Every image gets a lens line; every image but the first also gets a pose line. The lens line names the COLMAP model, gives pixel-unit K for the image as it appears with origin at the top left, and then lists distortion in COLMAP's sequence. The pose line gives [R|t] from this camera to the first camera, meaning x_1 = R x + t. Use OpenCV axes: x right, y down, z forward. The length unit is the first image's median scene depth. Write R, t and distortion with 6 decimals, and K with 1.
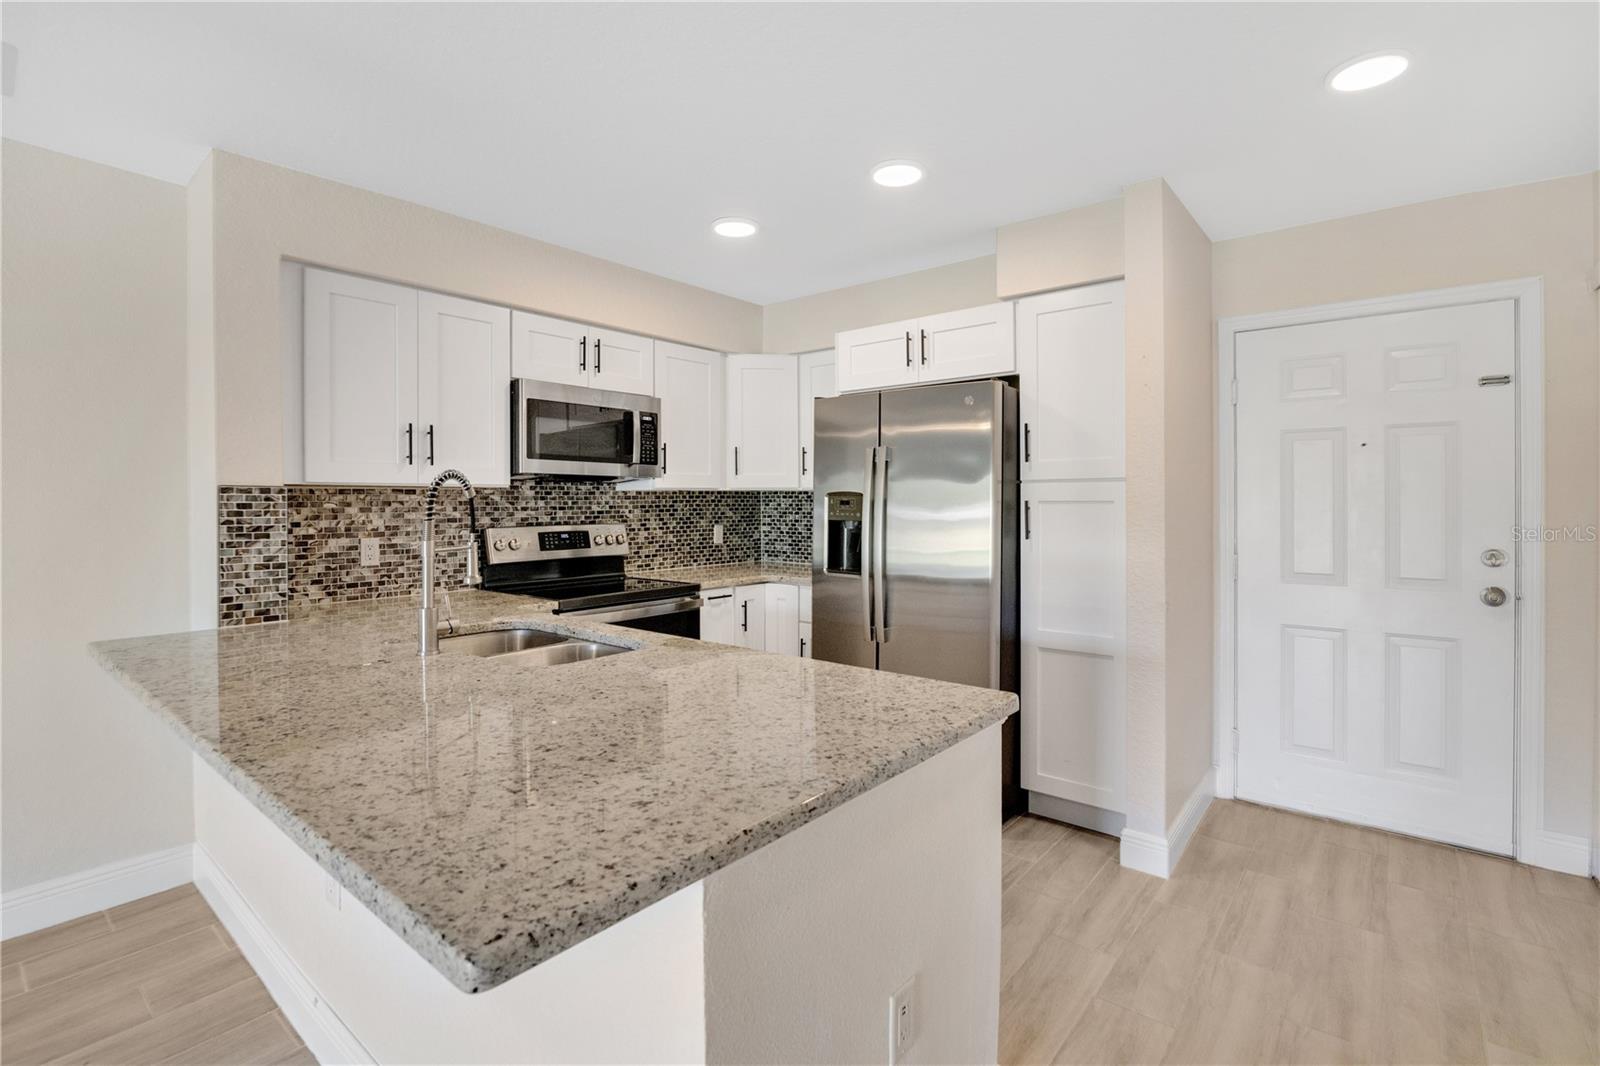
lens RADIAL K [[738.9, 0, 811.0], [0, 738.9, 520.1], [0, 0, 1]] dist [-0.022538, -0.000318]
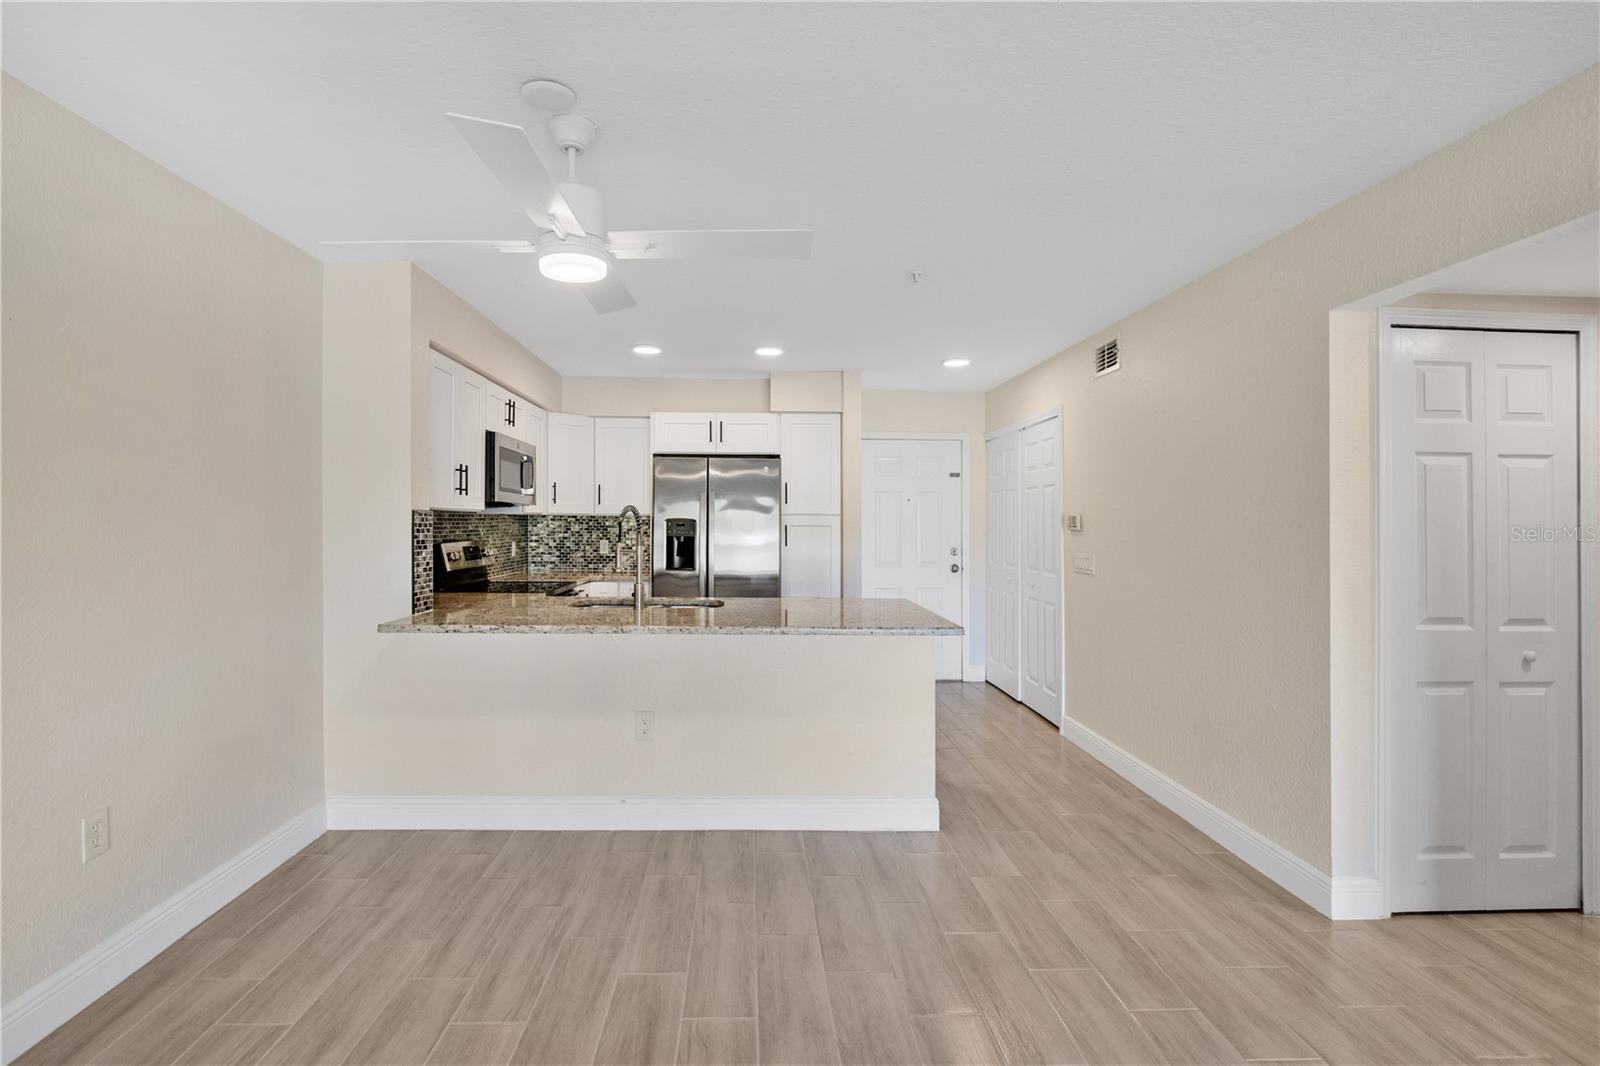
lens RADIAL K [[788.6, 0, 772.5], [0, 788.6, 518.2], [0, 0, 1]] dist [-0.022601, 0.000062]
pose [[0.746839, 0.013588, 0.664866, -0.986790], [0.006324, 0.999601, -0.027534, 0.010023], [-0.664974, 0.024768, 0.746455, -0.416062]]
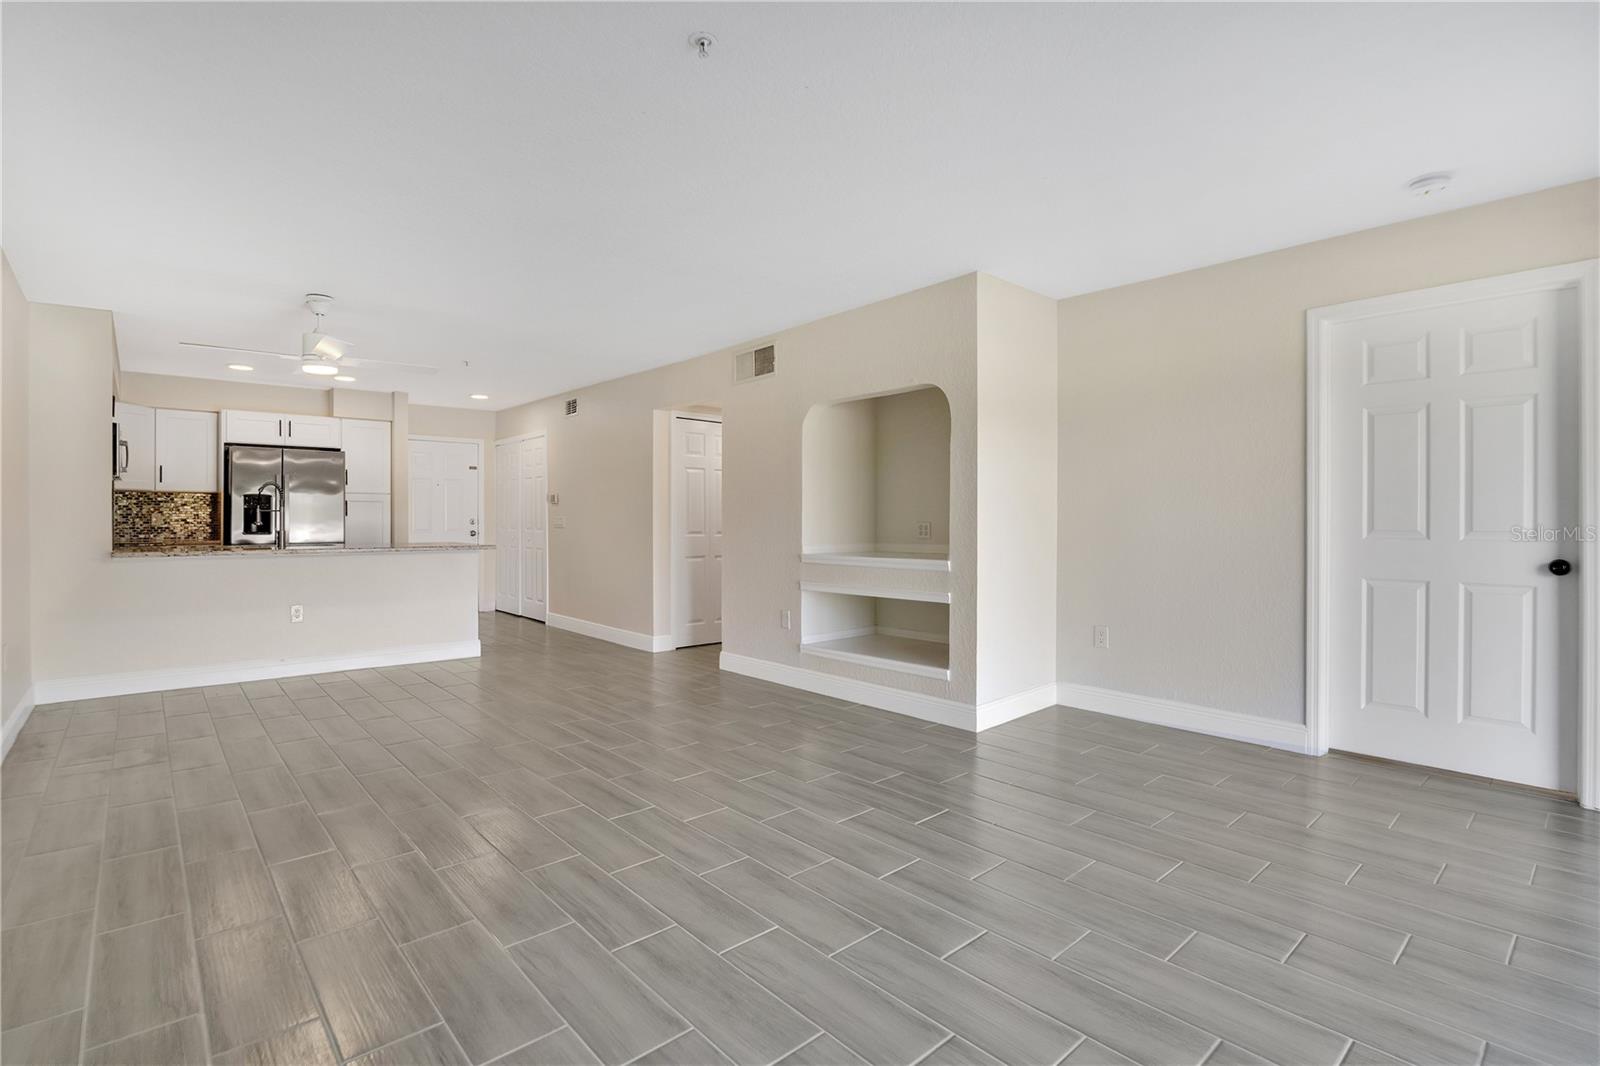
lens RADIAL K [[738.9, 0, 811.0], [0, 738.9, 520.1], [0, 0, 1]] dist [-0.022538, -0.000318]
pose [[0.146655, 0.004164, 0.989179, -1.845472], [0.019958, 0.999775, -0.007167, 0.085607], [-0.988986, 0.020794, 0.146539, -0.876029]]
